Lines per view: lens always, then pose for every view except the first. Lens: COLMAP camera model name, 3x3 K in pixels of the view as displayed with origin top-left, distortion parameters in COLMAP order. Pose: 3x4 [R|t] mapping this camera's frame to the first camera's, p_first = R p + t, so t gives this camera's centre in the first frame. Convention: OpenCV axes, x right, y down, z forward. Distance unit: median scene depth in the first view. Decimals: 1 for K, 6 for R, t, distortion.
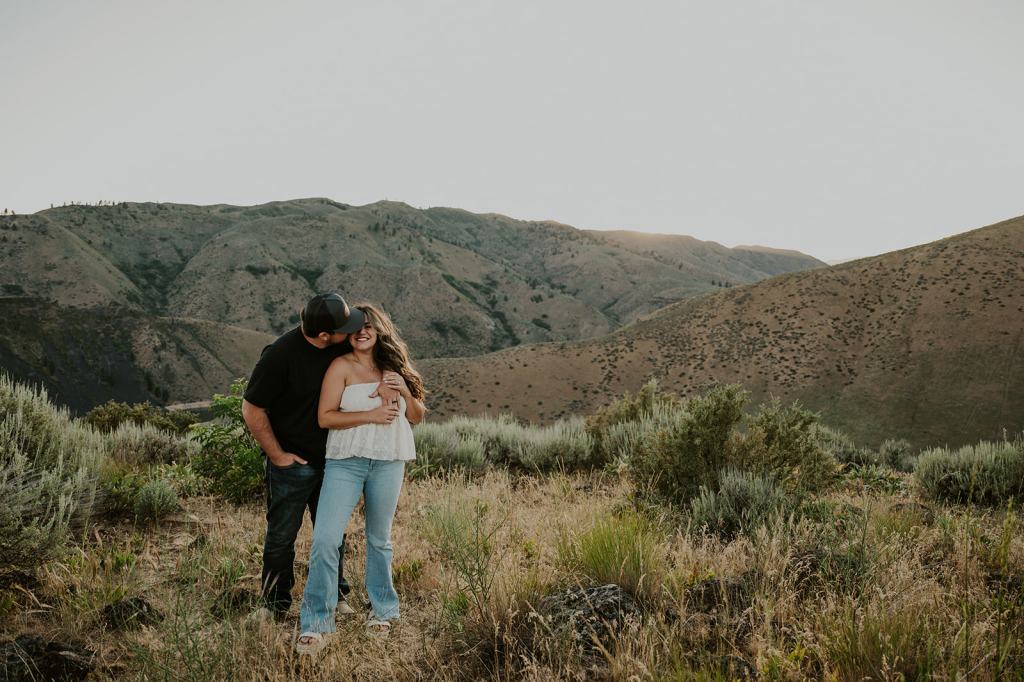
lens RADIAL K [[598.9, 0, 538.8], [0, 598.9, 379.5], [0, 0, 1]] dist [-0.003434, 0.004311]
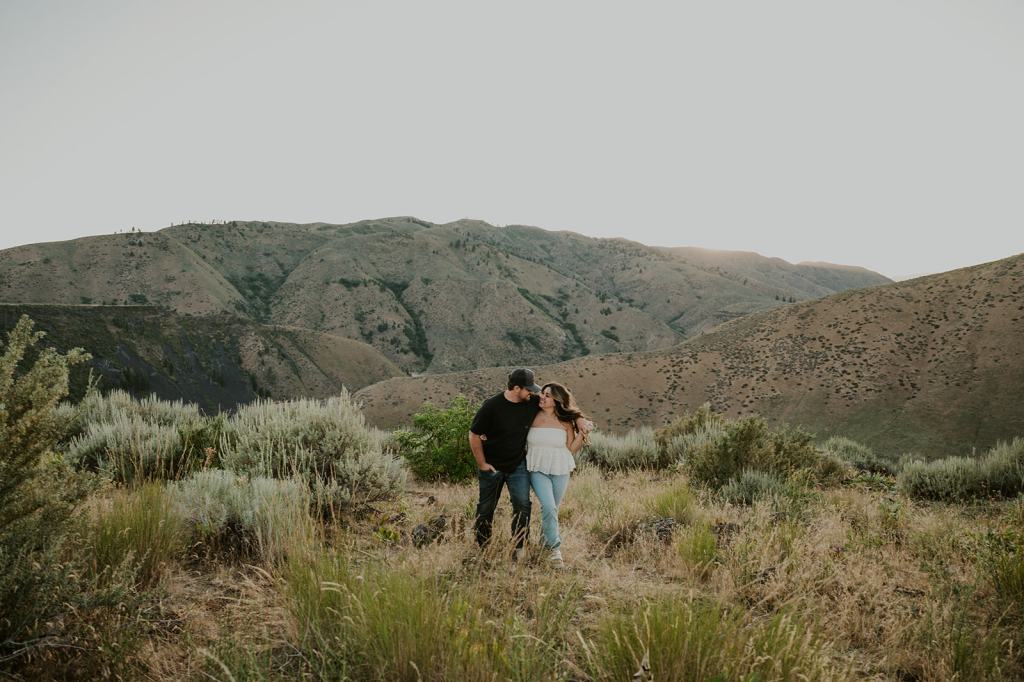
lens RADIAL K [[673.4, 0, 525.1], [0, 673.4, 380.1], [0, 0, 1]] dist [0.000751, 0.001760]
pose [[0.994740, 0.017139, -0.100989, -0.023354], [-0.016220, 0.999819, 0.009915, -0.022826], [0.101140, -0.008225, 0.994838, -0.204963]]
